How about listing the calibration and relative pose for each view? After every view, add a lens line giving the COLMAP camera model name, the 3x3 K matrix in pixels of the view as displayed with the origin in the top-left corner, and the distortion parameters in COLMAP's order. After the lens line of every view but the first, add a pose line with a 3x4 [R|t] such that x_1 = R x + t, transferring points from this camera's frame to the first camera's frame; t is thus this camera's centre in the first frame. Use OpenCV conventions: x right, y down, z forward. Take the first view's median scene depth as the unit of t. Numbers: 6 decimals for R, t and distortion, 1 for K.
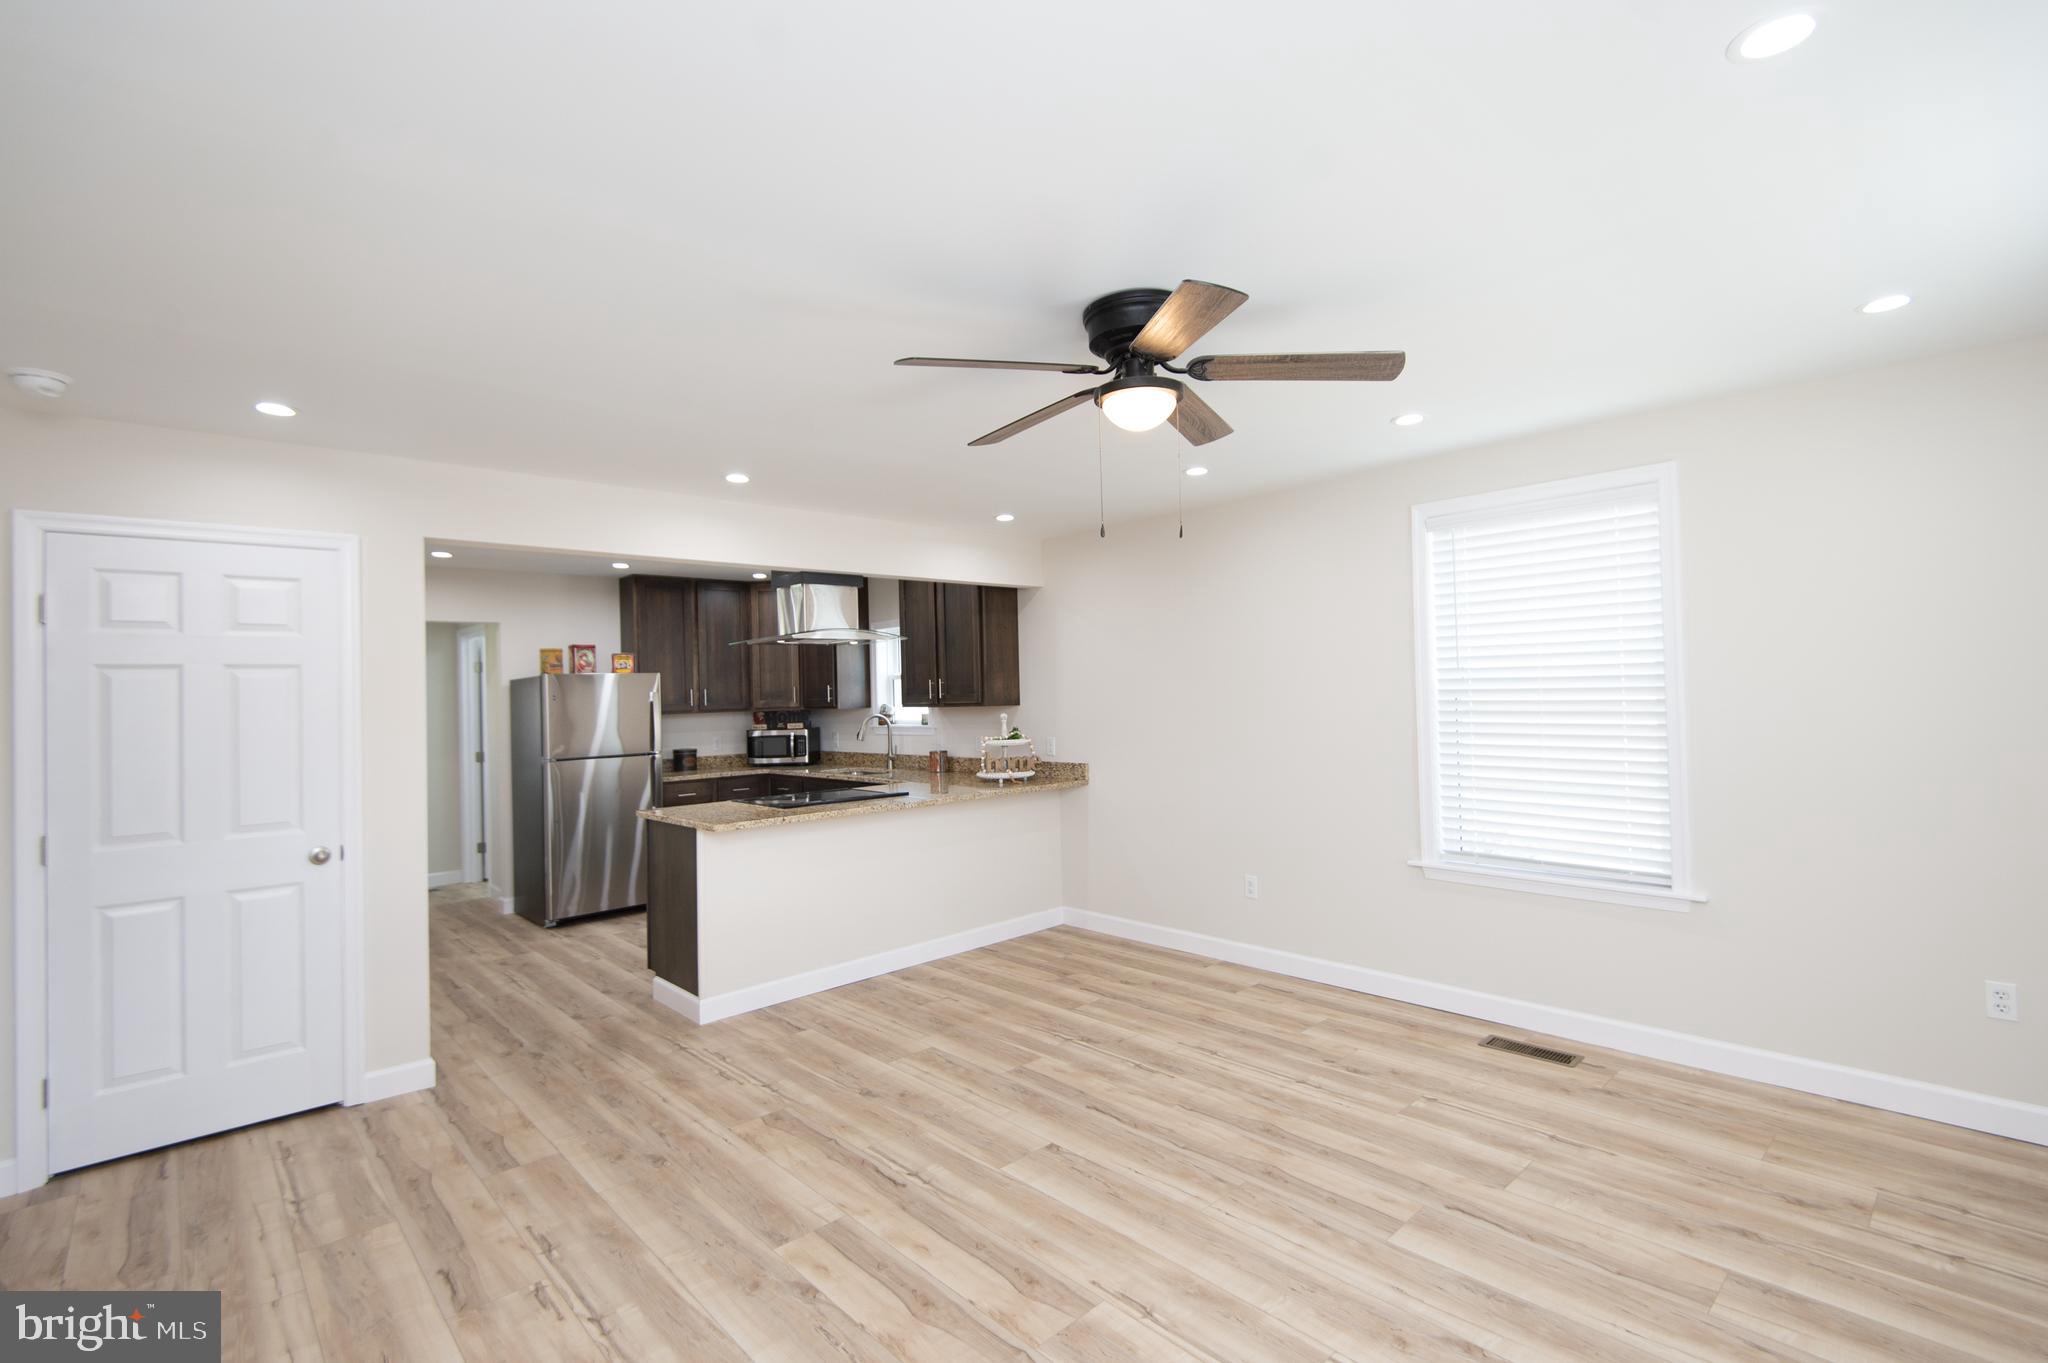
lens RADIAL K [[918.8, 0, 1021.3], [0, 918.8, 678.8], [0, 0, 1]] dist [0.033553, -0.021762]
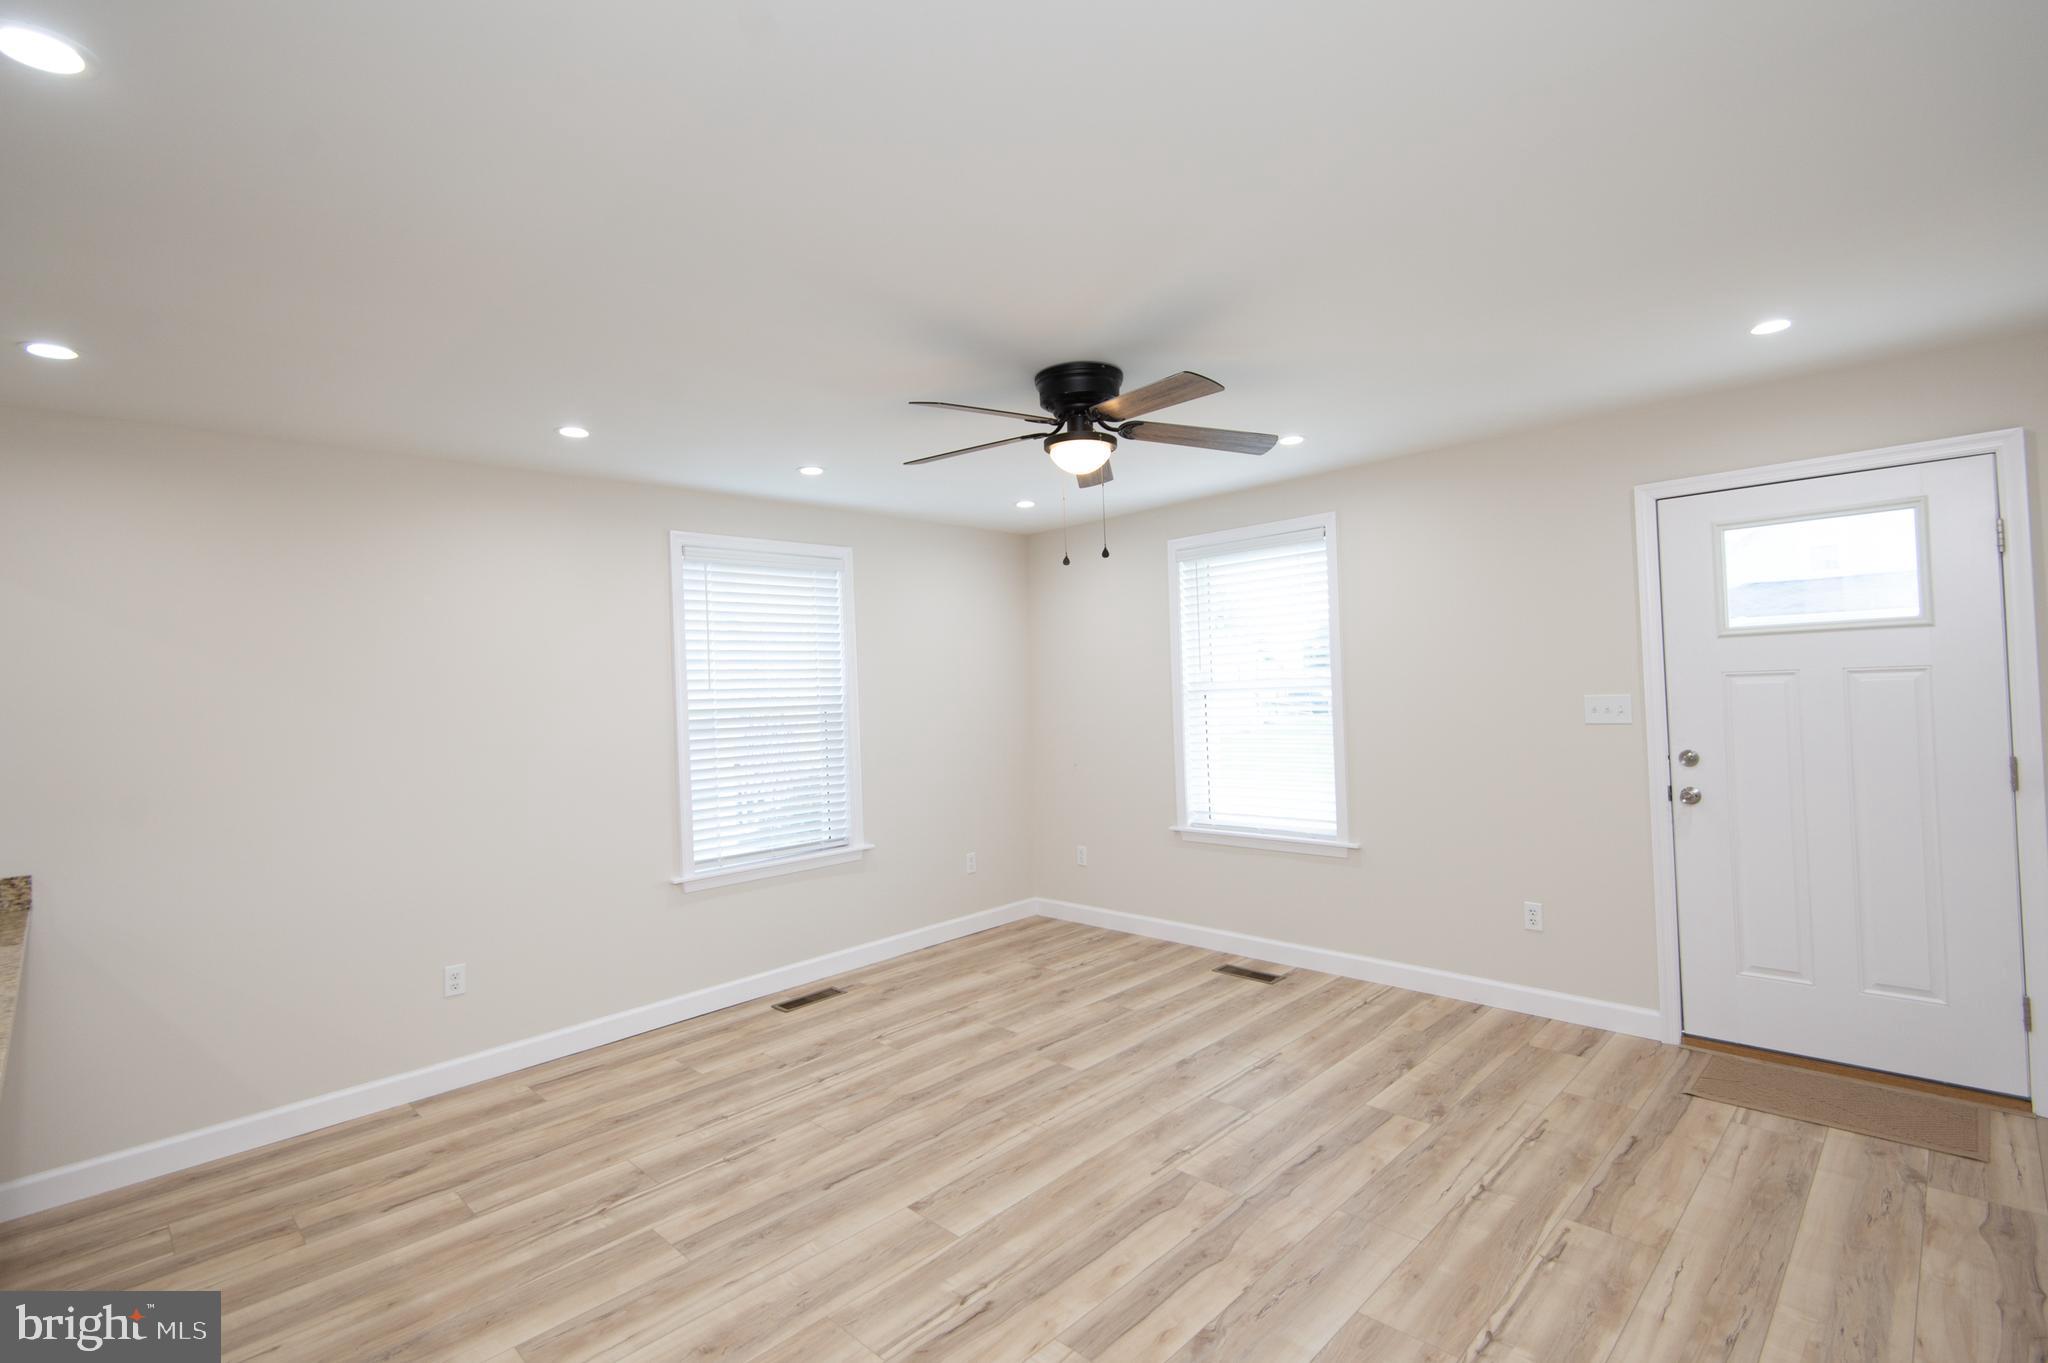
lens RADIAL K [[918.8, 0, 1021.3], [0, 918.8, 678.8], [0, 0, 1]] dist [0.033553, -0.021762]
pose [[-0.015273, 0.035576, 0.999250, -0.802215], [0.029468, 0.998949, -0.035114, 0.023039], [-0.999449, 0.028910, -0.016305, 0.807407]]
